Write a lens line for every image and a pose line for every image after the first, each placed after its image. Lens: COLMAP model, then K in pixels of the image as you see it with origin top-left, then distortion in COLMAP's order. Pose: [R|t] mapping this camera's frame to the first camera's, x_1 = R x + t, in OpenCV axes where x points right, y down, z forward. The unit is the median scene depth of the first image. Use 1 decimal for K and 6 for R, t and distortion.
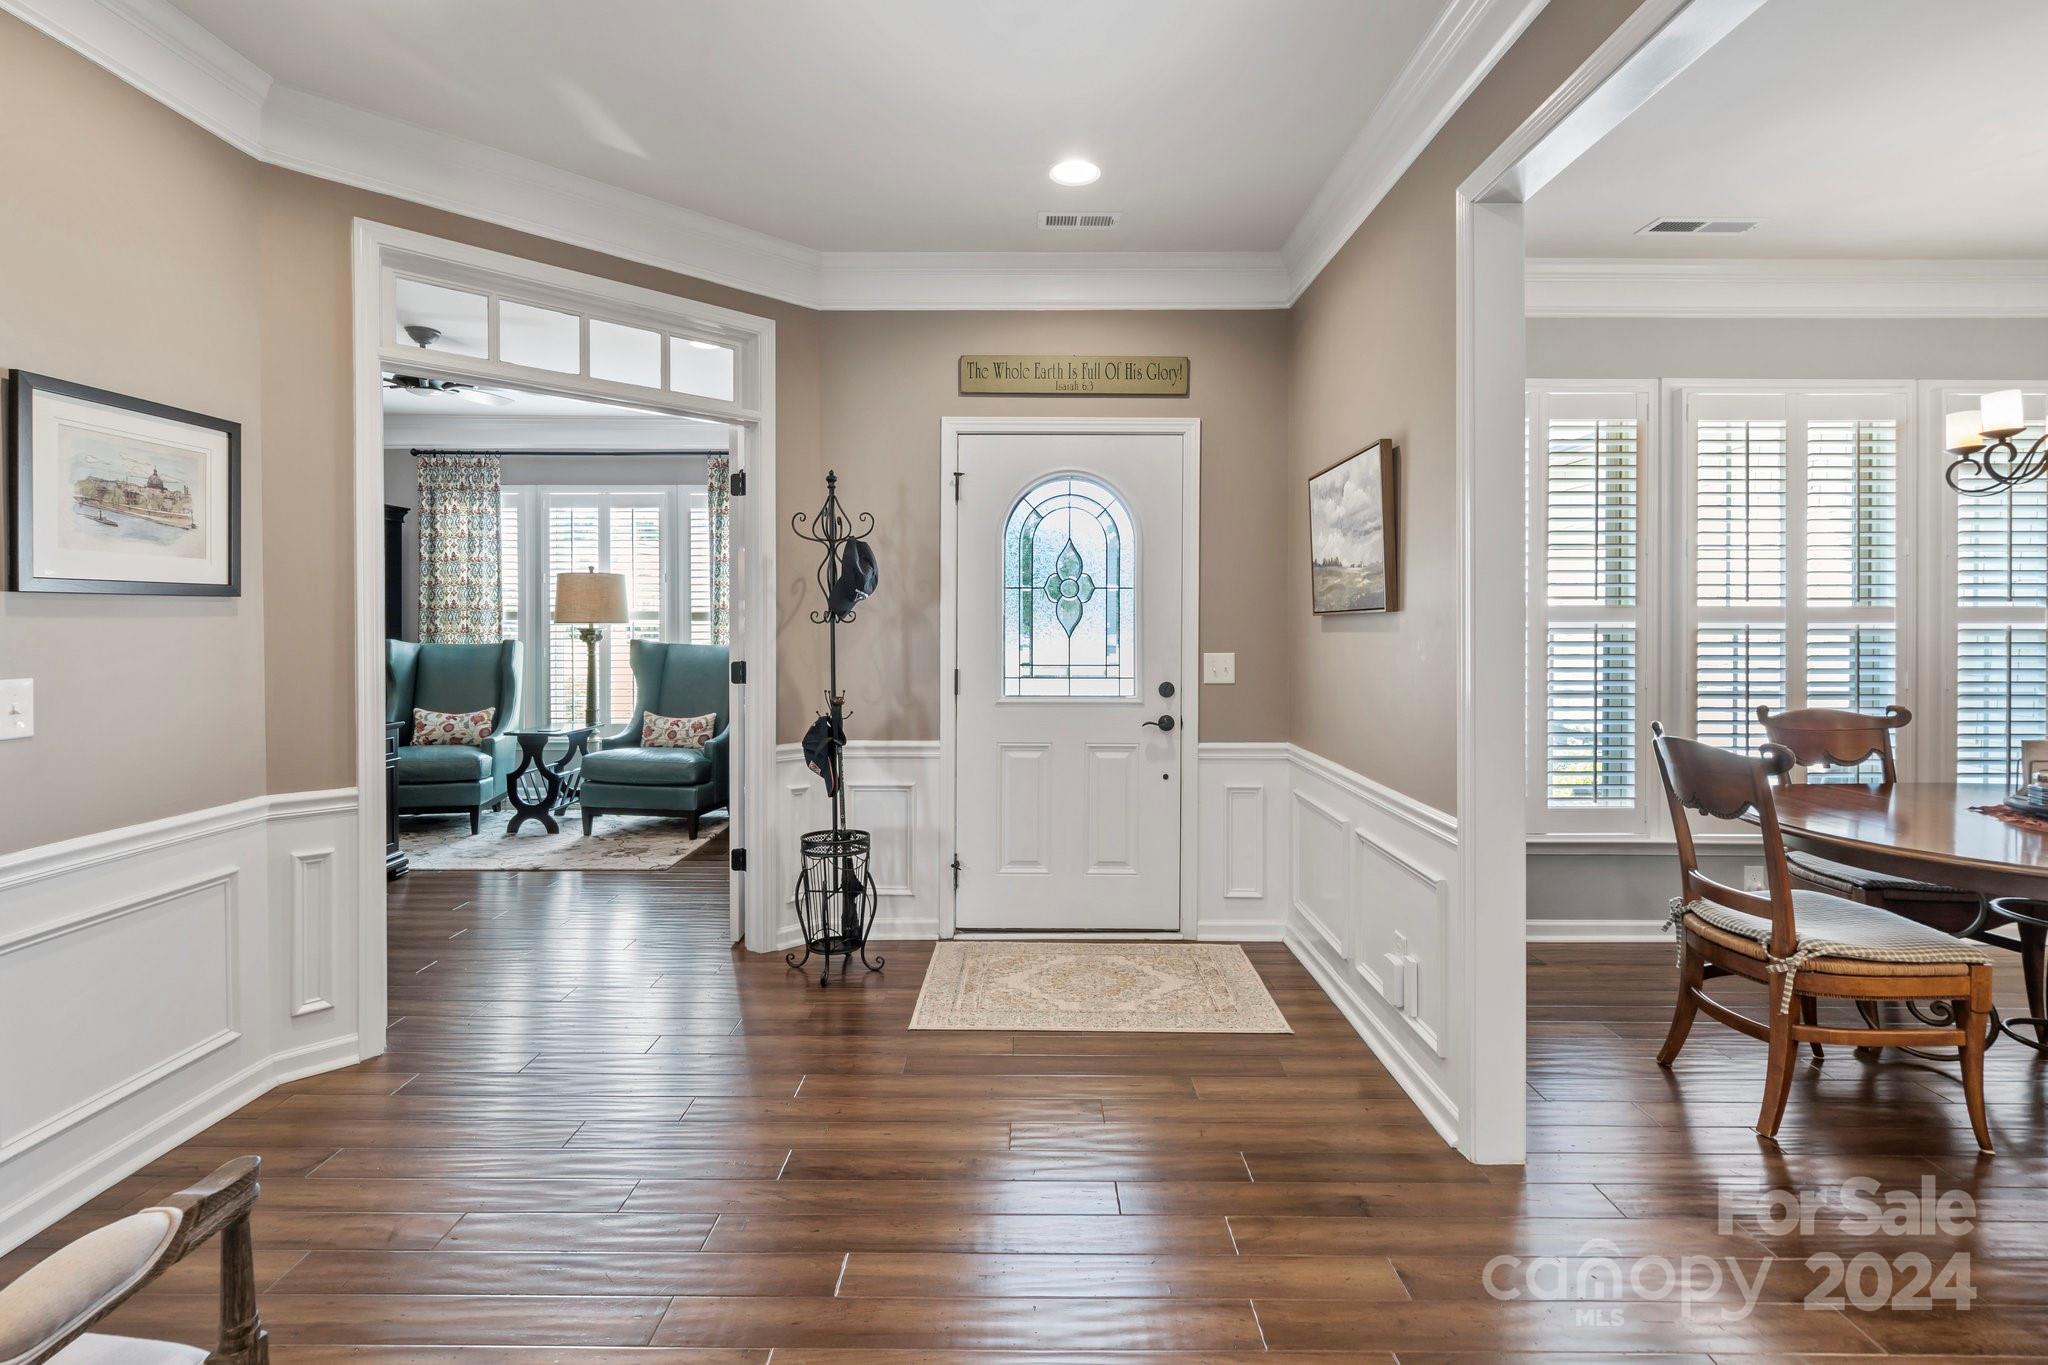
lens RADIAL K [[965.5, 0, 1021.6], [0, 965.5, 618.9], [0, 0, 1]] dist [0.001208, 0.000057]
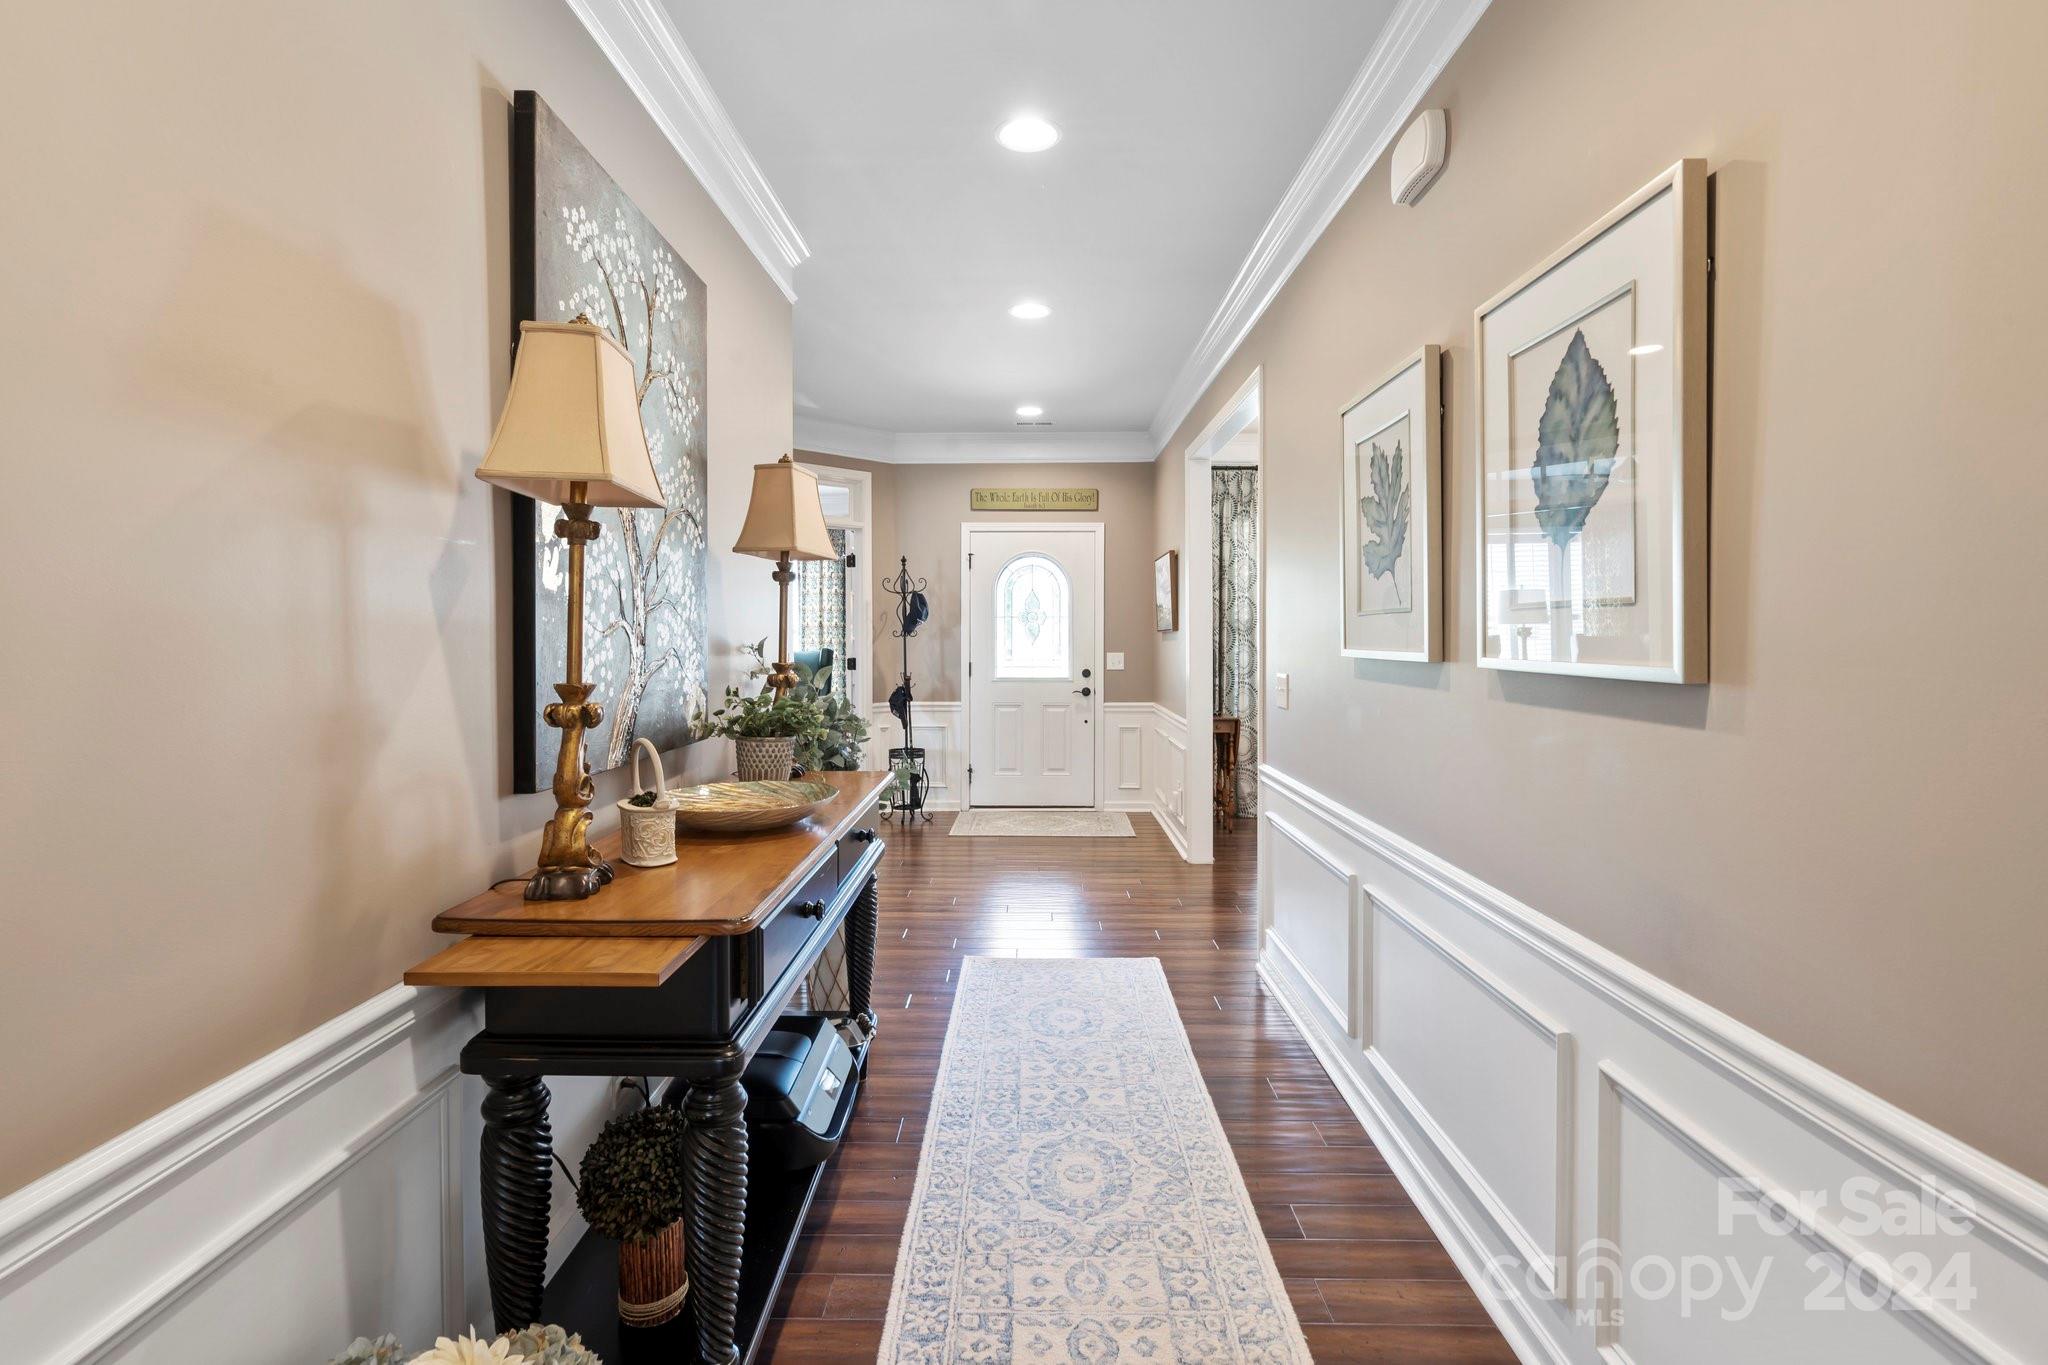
lens RADIAL K [[965.5, 0, 1016.4], [0, 965.5, 632.4], [0, 0, 1]] dist [0.001208, 0.000057]
pose [[0.999951, -0.003196, -0.009362, 0.038301], [0.003194, 0.999995, -0.000255, -0.003400], [0.009363, 0.000225, 0.999956, -0.847714]]
